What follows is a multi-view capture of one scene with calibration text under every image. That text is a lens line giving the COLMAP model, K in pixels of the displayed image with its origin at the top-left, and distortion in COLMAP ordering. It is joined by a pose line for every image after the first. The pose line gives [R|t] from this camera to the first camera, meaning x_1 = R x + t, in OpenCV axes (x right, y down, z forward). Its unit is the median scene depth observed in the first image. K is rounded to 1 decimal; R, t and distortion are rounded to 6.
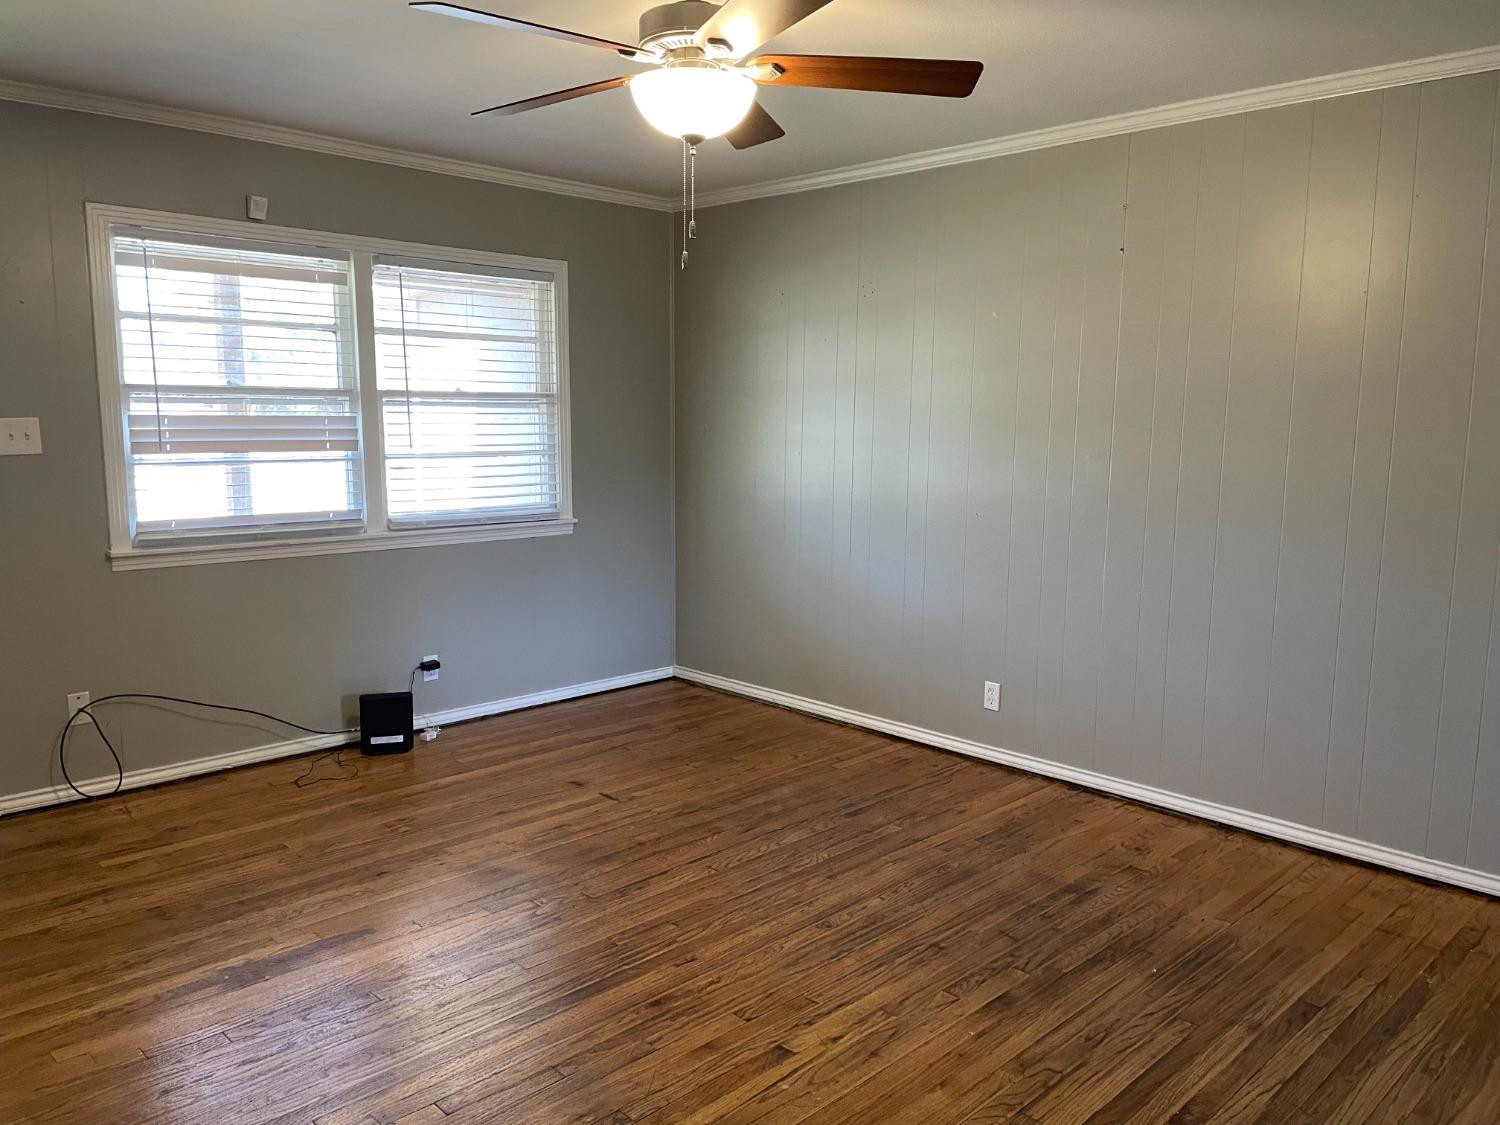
lens RADIAL K [[1131.0, 0, 740.7], [0, 1131.0, 570.0], [0, 0, 1]] dist [0.103021, -0.134594]
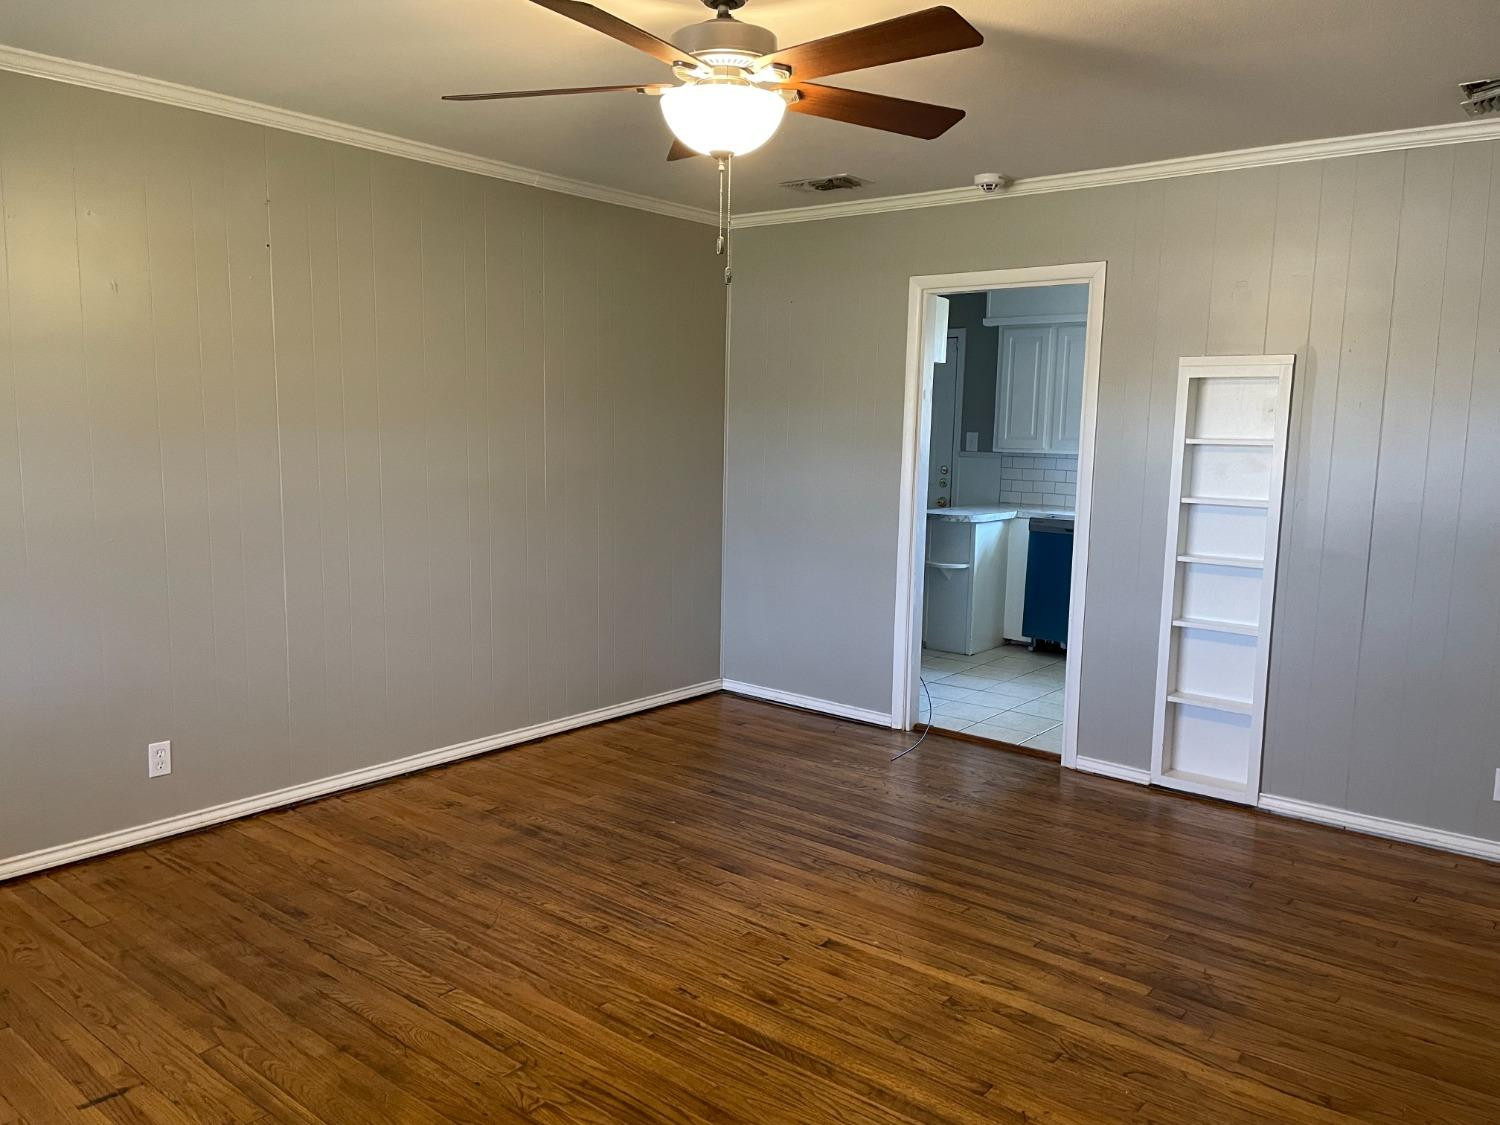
lens RADIAL K [[1133.6, 0, 757.6], [0, 1133.6, 563.0], [0, 0, 1]] dist [0.103776, -0.132715]
pose [[-0.110616, -0.137460, 0.984311, -0.699611], [0.122831, 0.980905, 0.150788, -0.111522], [-0.986244, 0.137584, -0.091619, 0.713150]]
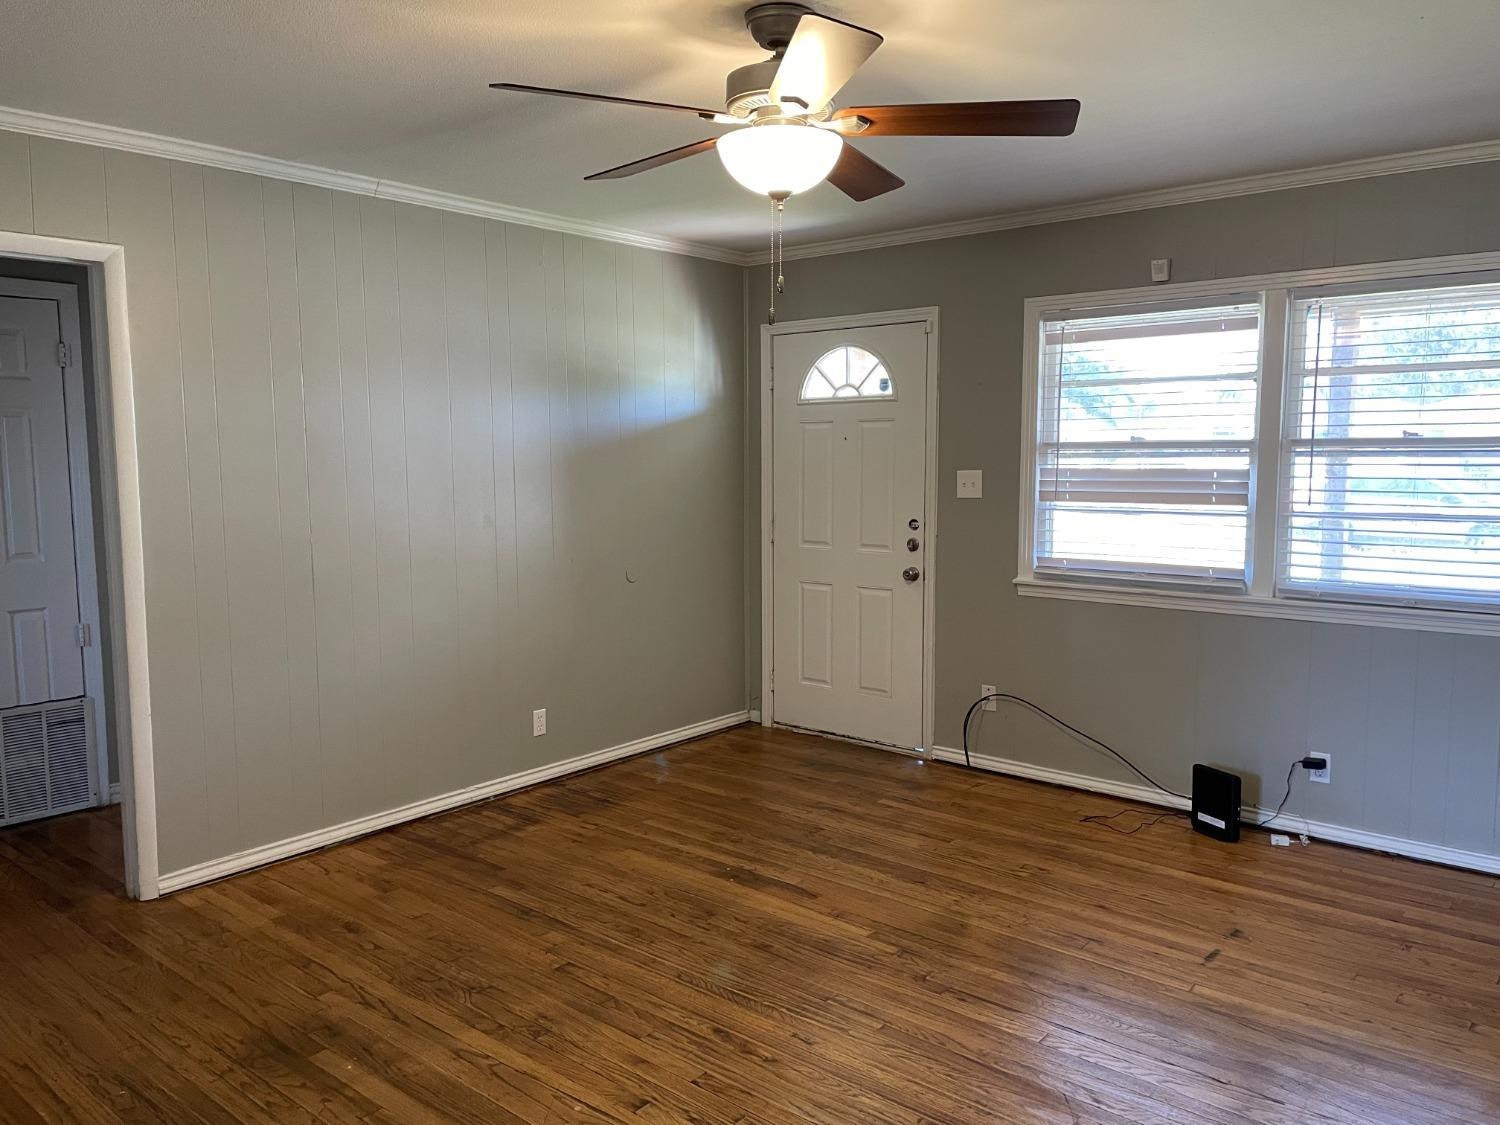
lens RADIAL K [[1133.6, 0, 757.6], [0, 1133.6, 563.0], [0, 0, 1]] dist [0.103776, -0.132715]
pose [[0.097100, 0.086664, -0.991494, 0.627910], [-0.136399, 0.987961, 0.072997, -0.082815], [0.985884, 0.128151, 0.107752, 0.588394]]
